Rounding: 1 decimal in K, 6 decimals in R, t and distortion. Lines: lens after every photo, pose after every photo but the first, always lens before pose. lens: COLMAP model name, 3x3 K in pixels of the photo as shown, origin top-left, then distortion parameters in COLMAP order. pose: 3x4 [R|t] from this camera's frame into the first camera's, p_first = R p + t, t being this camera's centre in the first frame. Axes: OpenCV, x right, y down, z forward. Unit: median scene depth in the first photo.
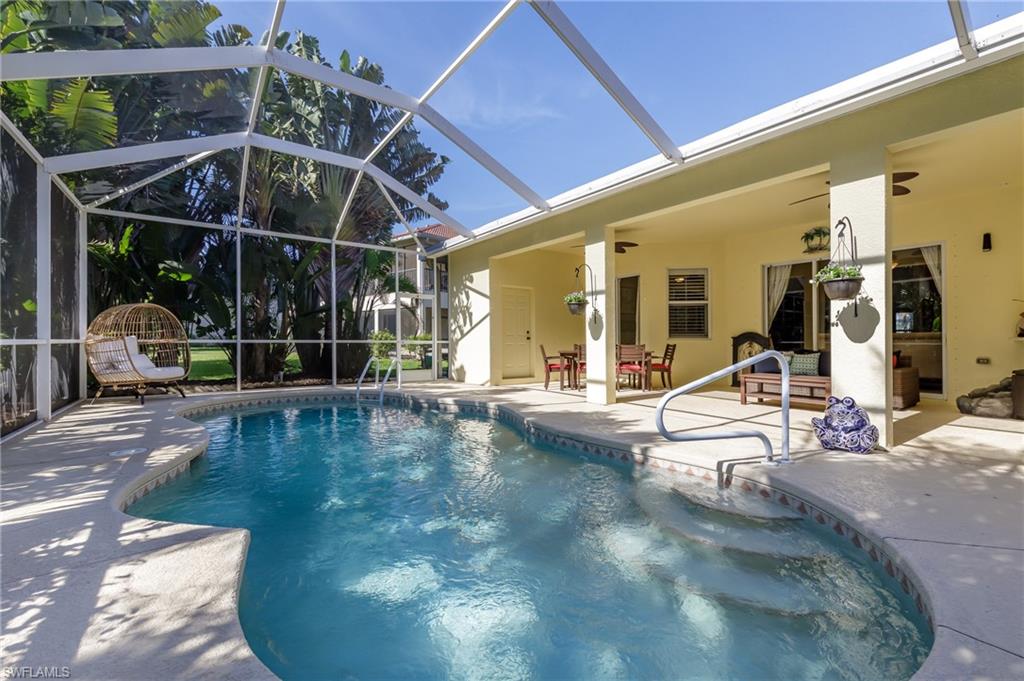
lens RADIAL K [[441.4, 0, 517.5], [0, 441.4, 338.0], [0, 0, 1]] dist [0.001141, 0.001097]
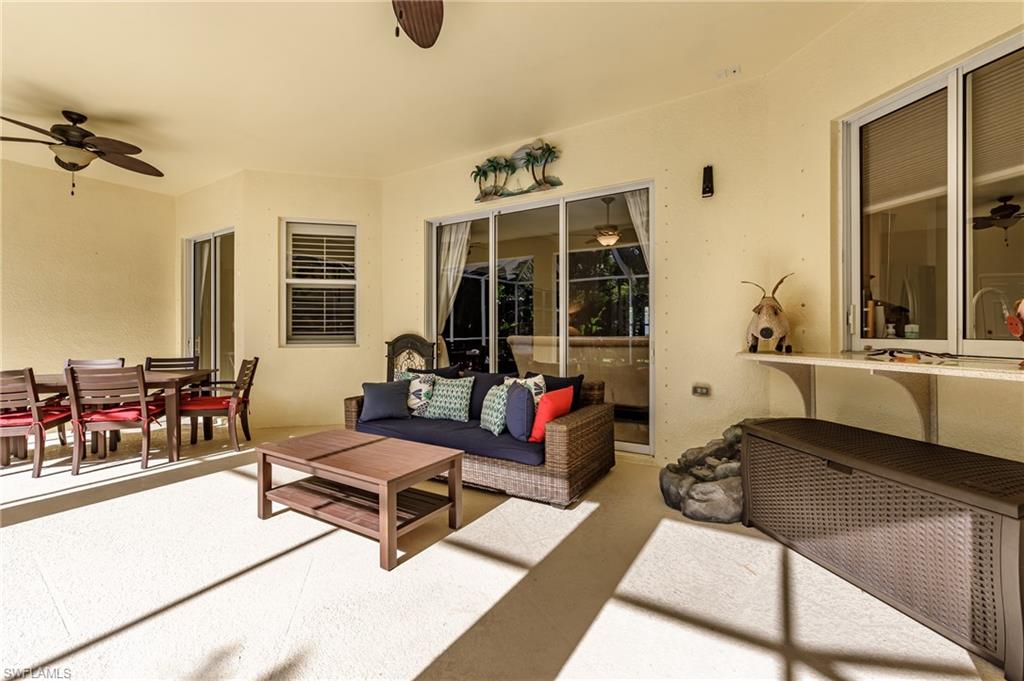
lens RADIAL K [[441.4, 0, 509.9], [0, 441.4, 336.3], [0, 0, 1]] dist [0.001141, 0.001097]
pose [[0.932007, -0.015457, 0.362112, 0.610153], [0.008286, 0.999738, 0.021346, -0.030241], [-0.362347, -0.016894, 0.931890, 0.554898]]
